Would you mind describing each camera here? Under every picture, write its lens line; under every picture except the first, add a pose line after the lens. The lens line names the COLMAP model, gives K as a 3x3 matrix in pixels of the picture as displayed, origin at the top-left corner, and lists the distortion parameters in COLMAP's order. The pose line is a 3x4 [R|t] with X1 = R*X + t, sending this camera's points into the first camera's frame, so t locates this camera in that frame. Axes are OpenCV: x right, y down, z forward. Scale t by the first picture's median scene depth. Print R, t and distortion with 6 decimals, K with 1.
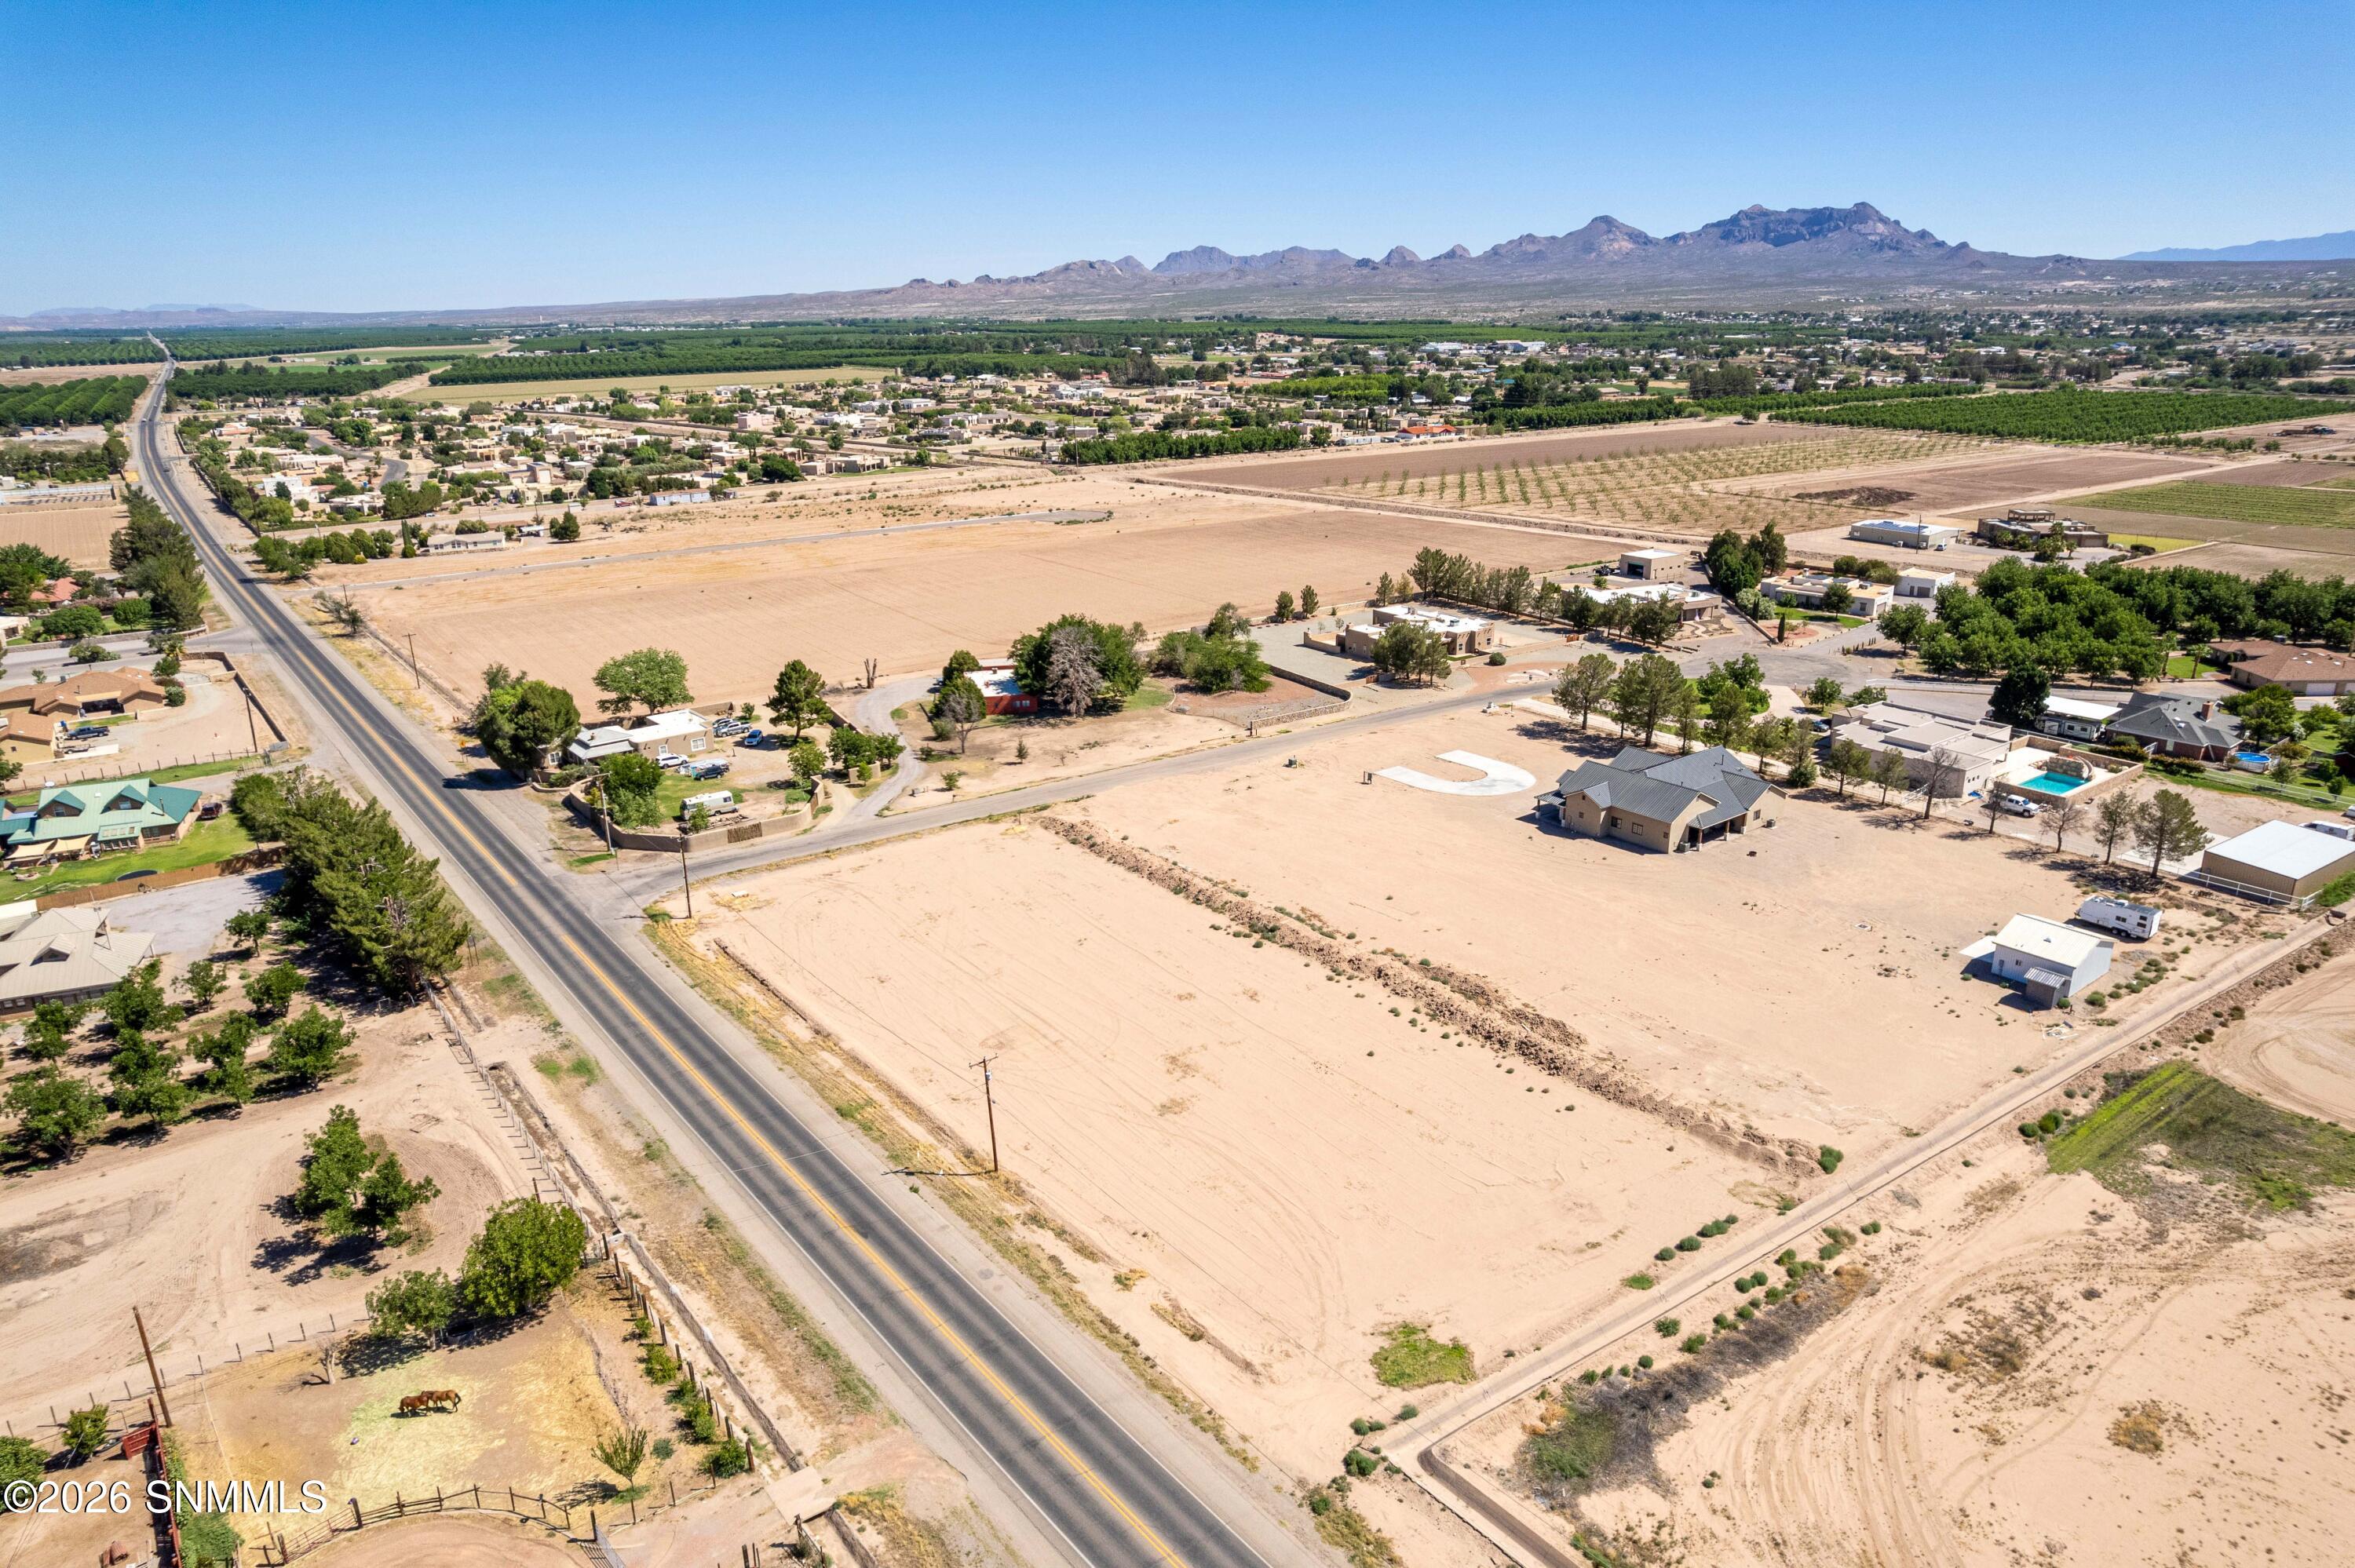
lens RADIAL K [[1518.2, 0, 1173.0], [0, 1518.2, 787.7], [0, 0, 1]] dist [-0.073499, 0.065666]
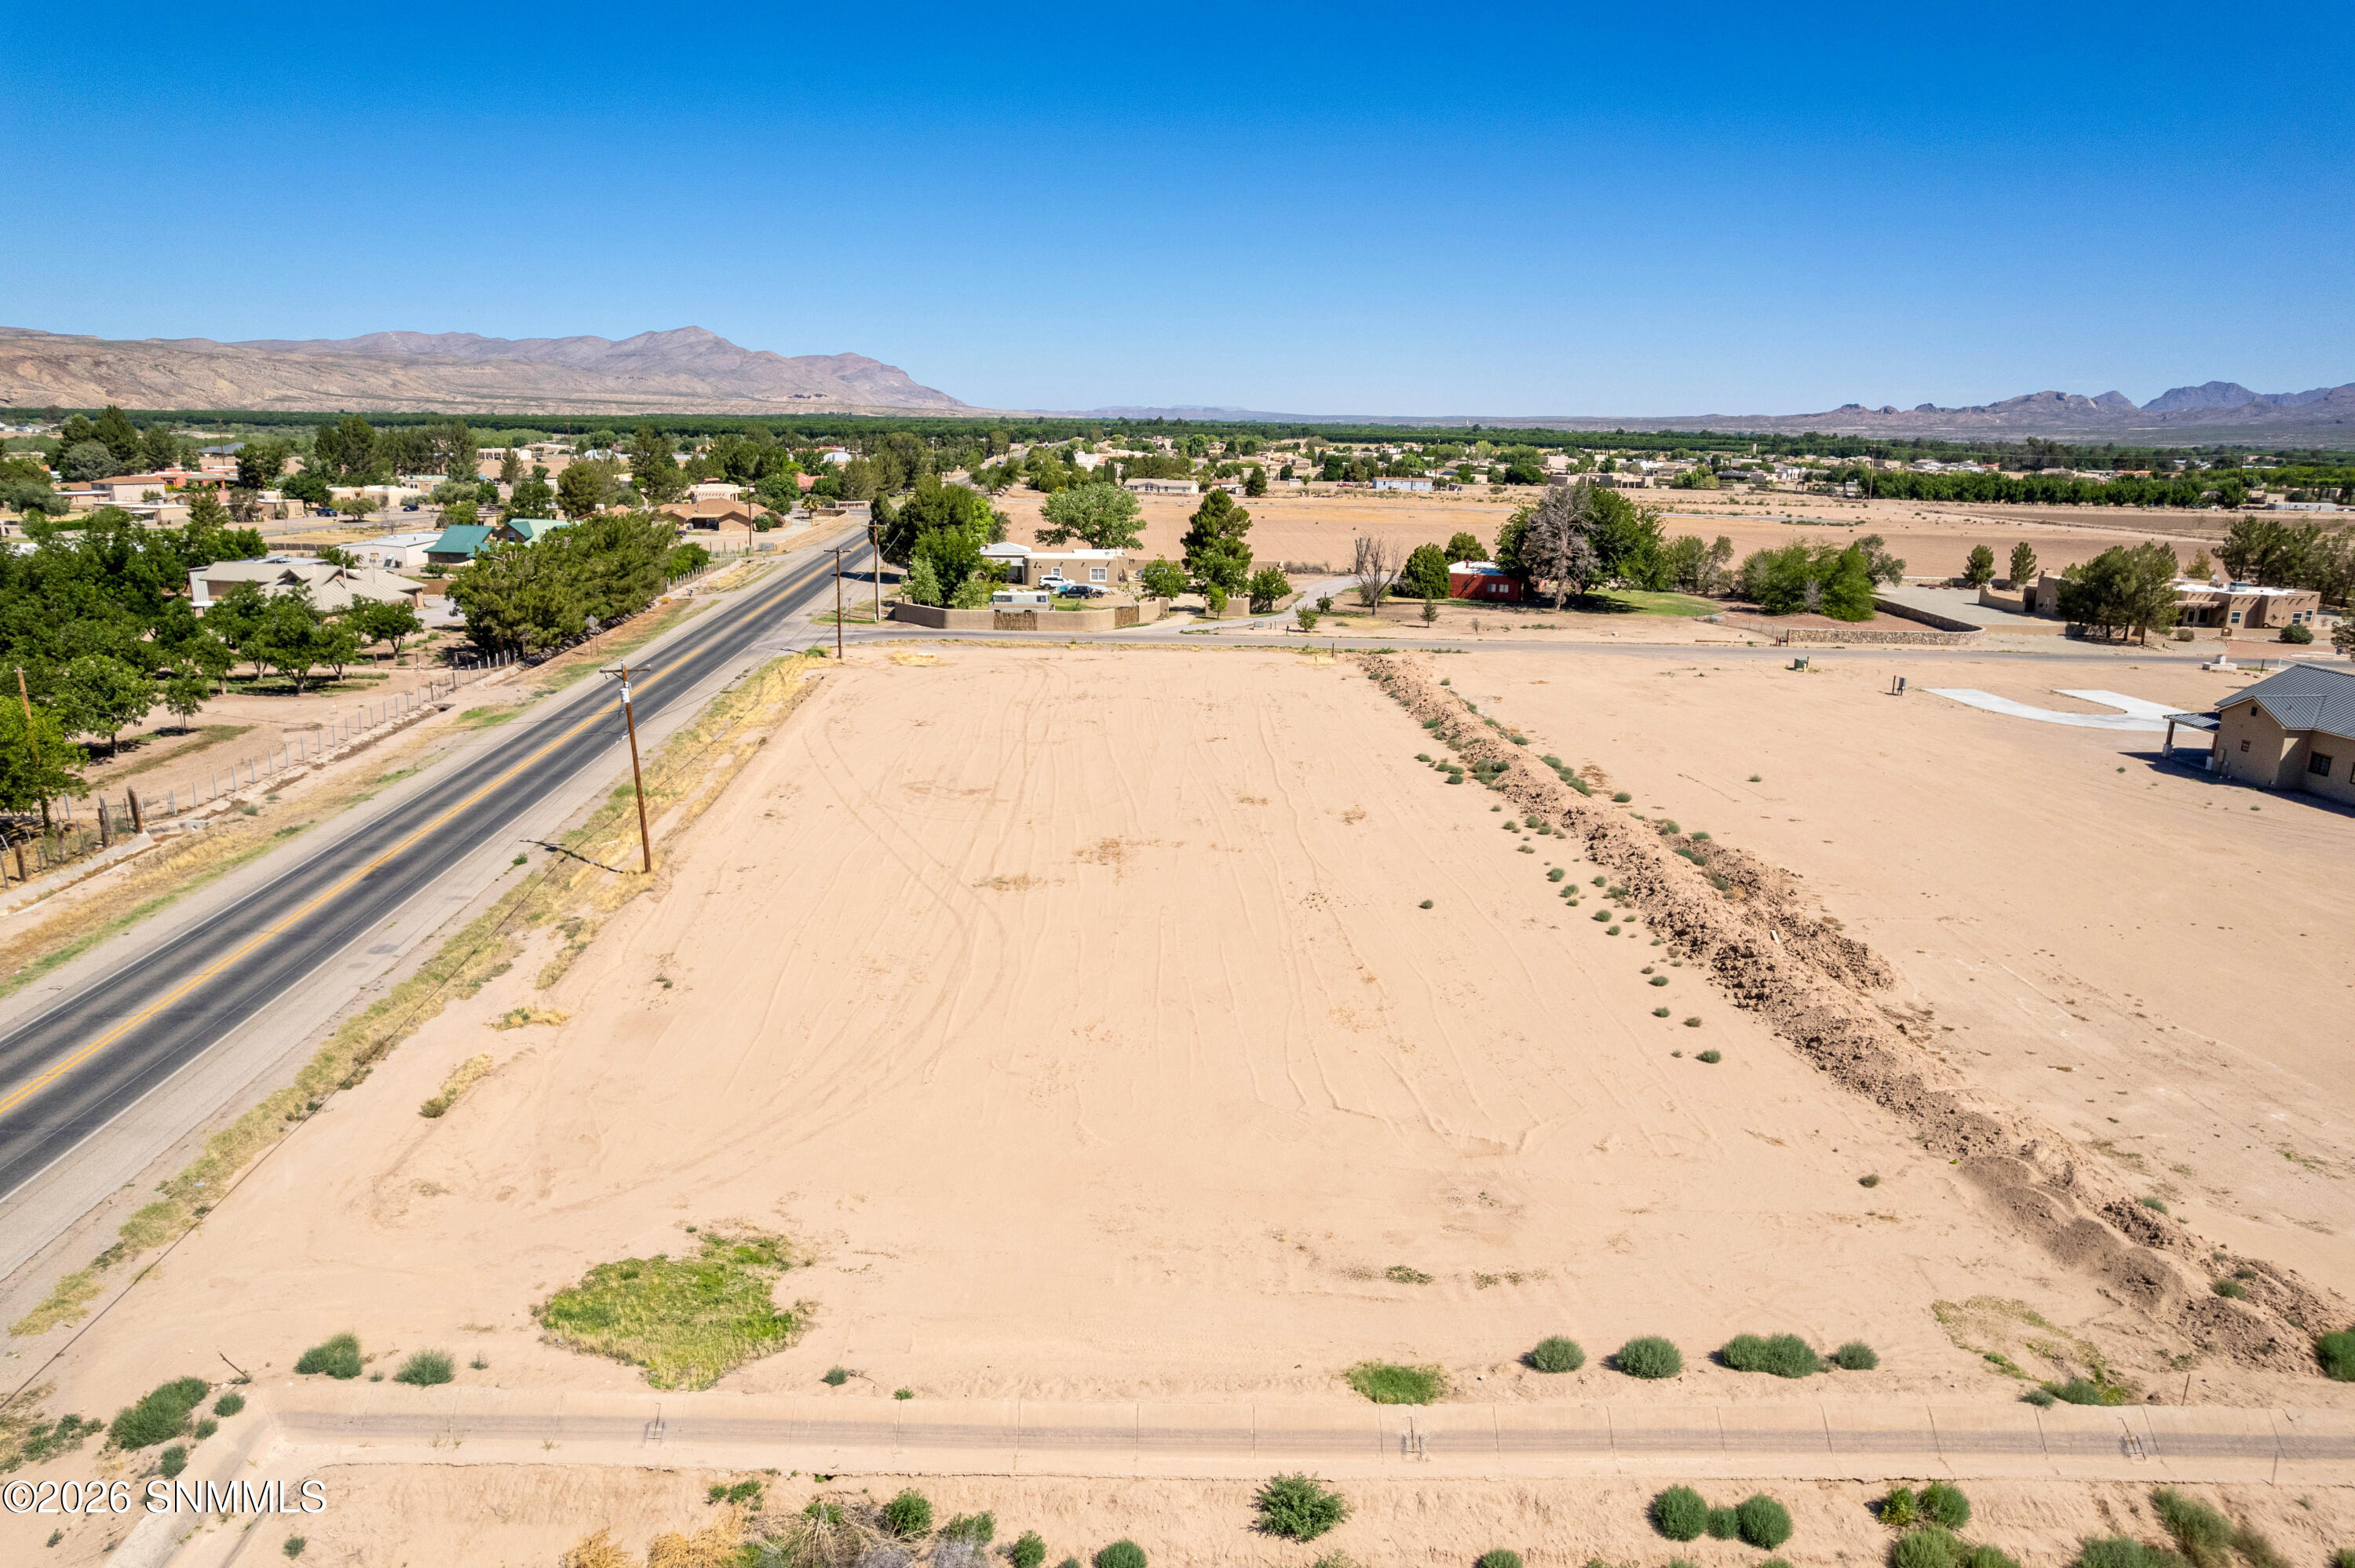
lens RADIAL K [[1510.3, 0, 1168.0], [0, 1510.3, 784.0], [0, 0, 1]] dist [-0.080332, 0.074888]
pose [[0.833863, 0.160518, -0.528115, 0.256874], [-0.201029, 0.979387, -0.019732, 0.130332], [0.514062, 0.122620, 0.848943, 0.408642]]
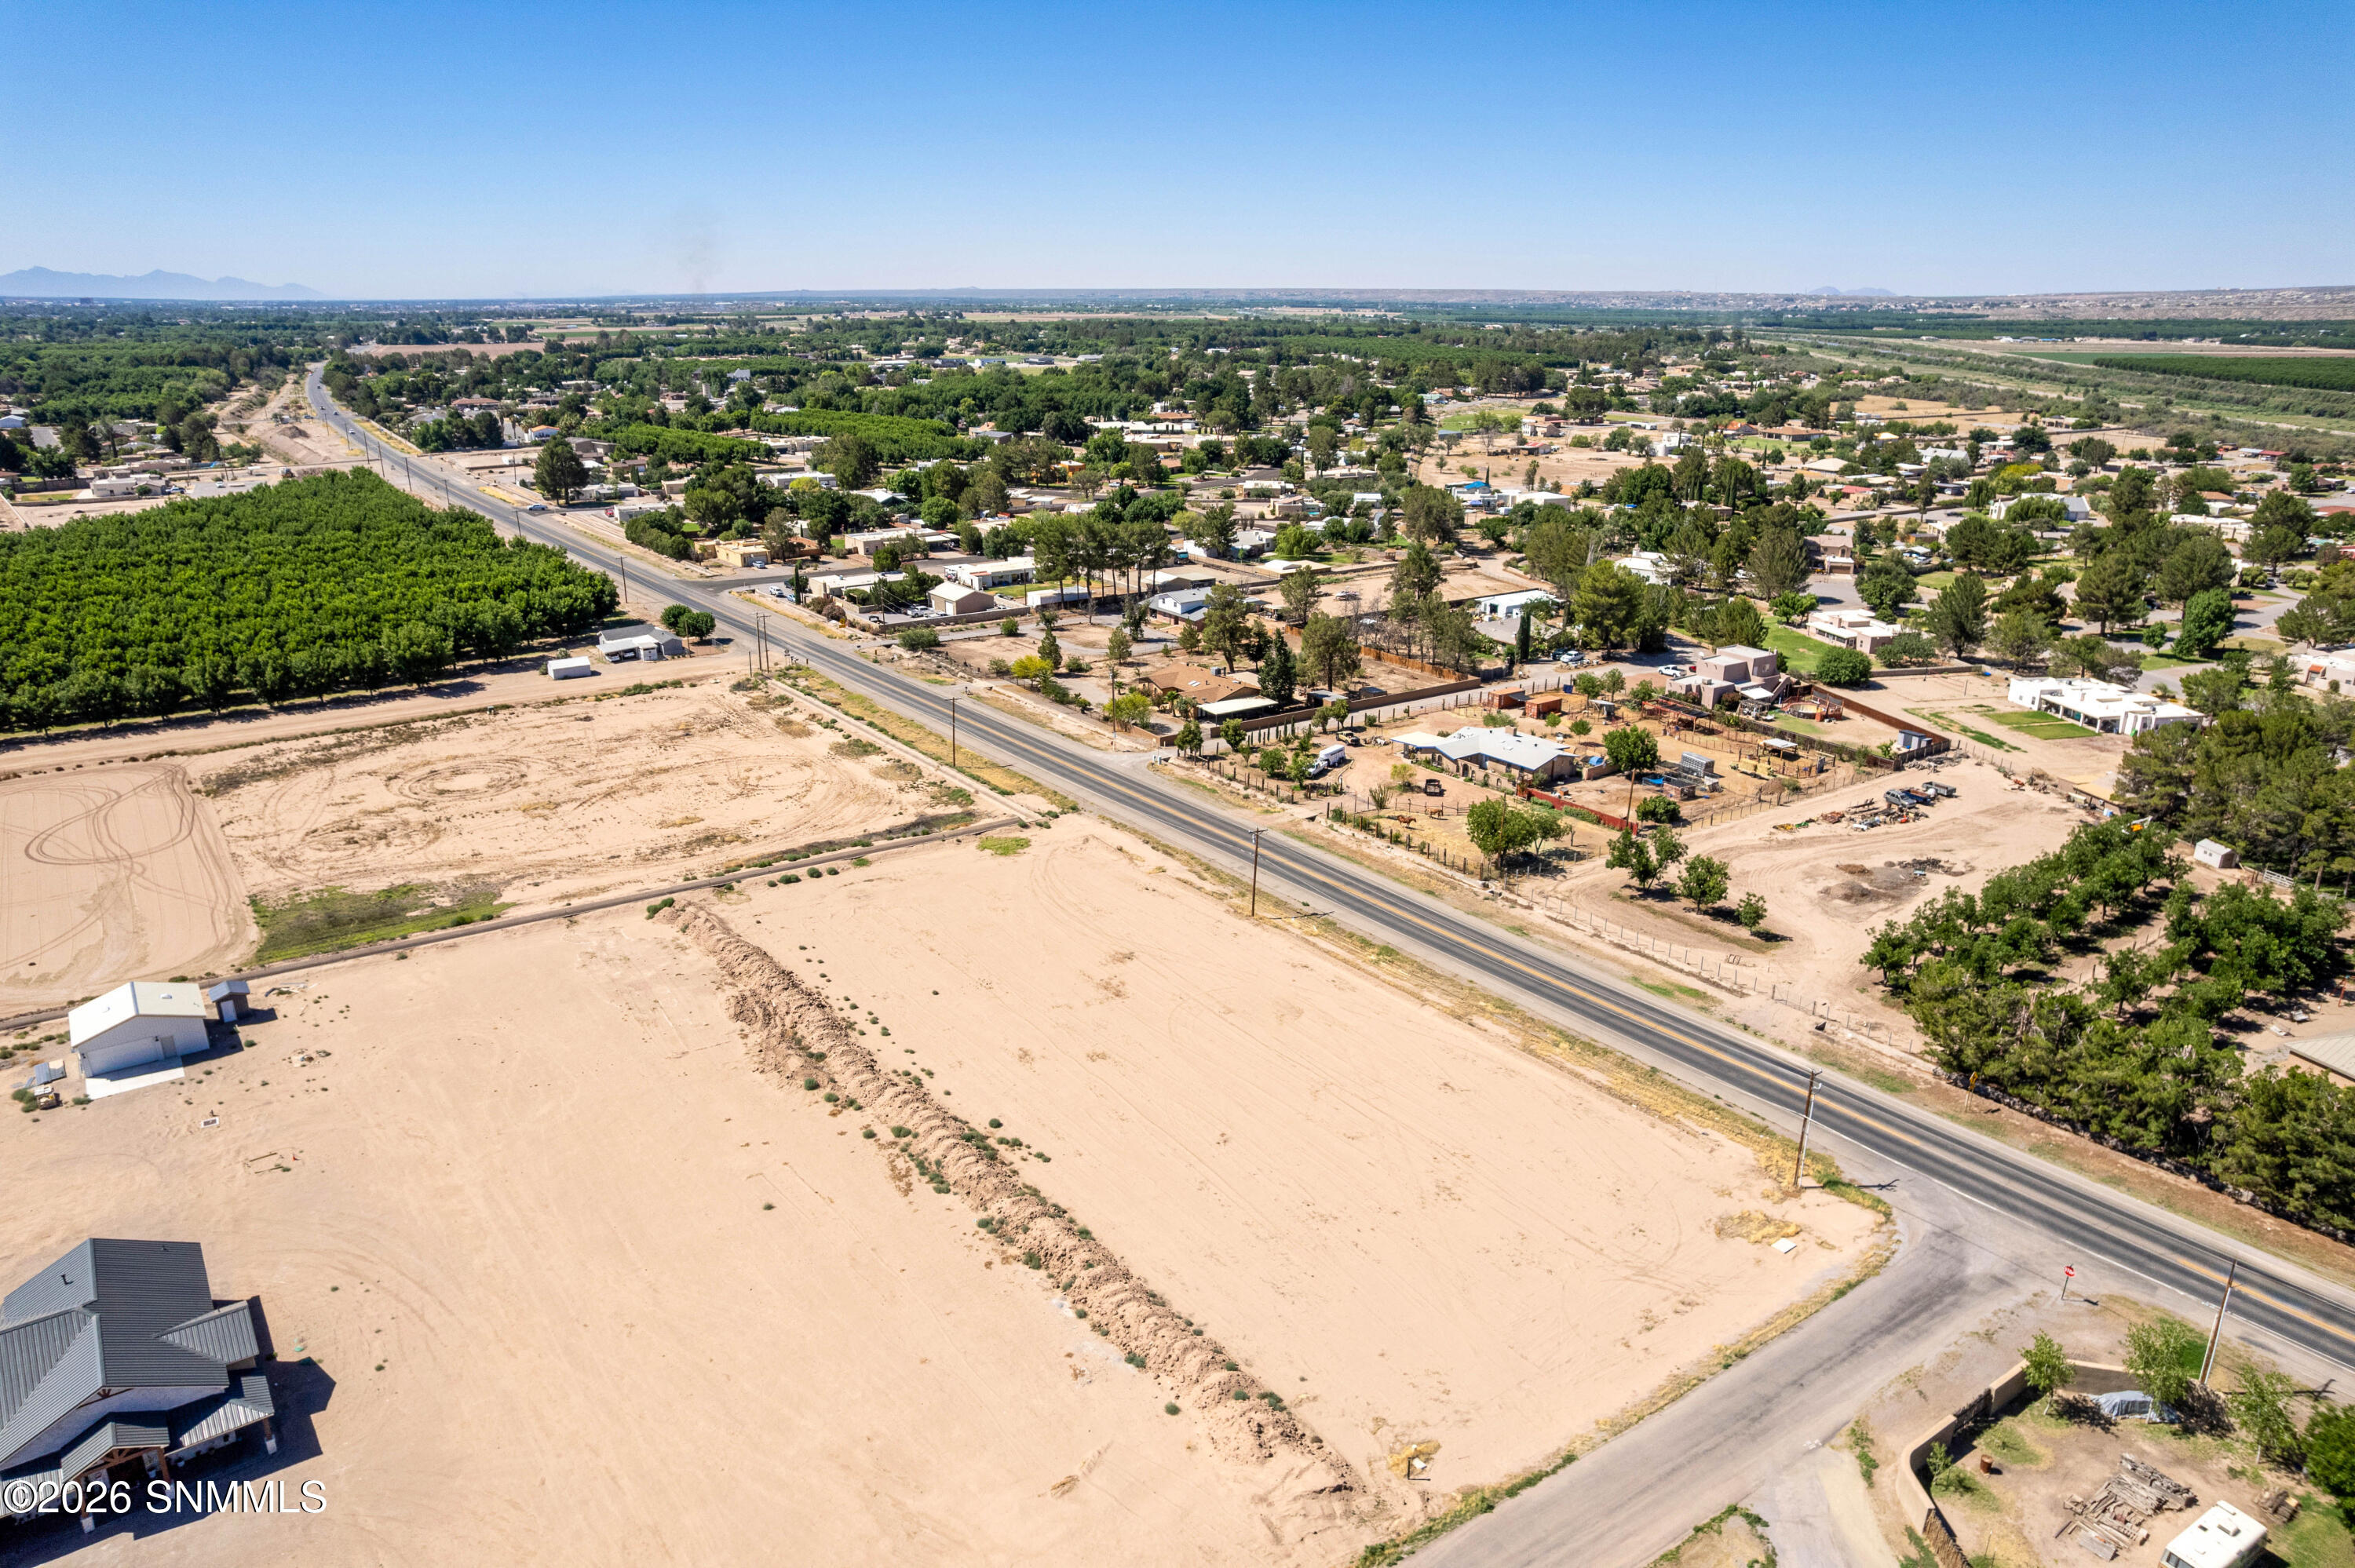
lens RADIAL K [[1518.2, 0, 1173.0], [0, 1518.2, 787.7], [0, 0, 1]] dist [-0.073499, 0.065666]
pose [[-0.999848, 0.006147, 0.016346, -0.046161], [0.014661, 0.804025, 0.594415, -0.465087], [-0.009488, 0.594564, -0.803992, 1.420518]]
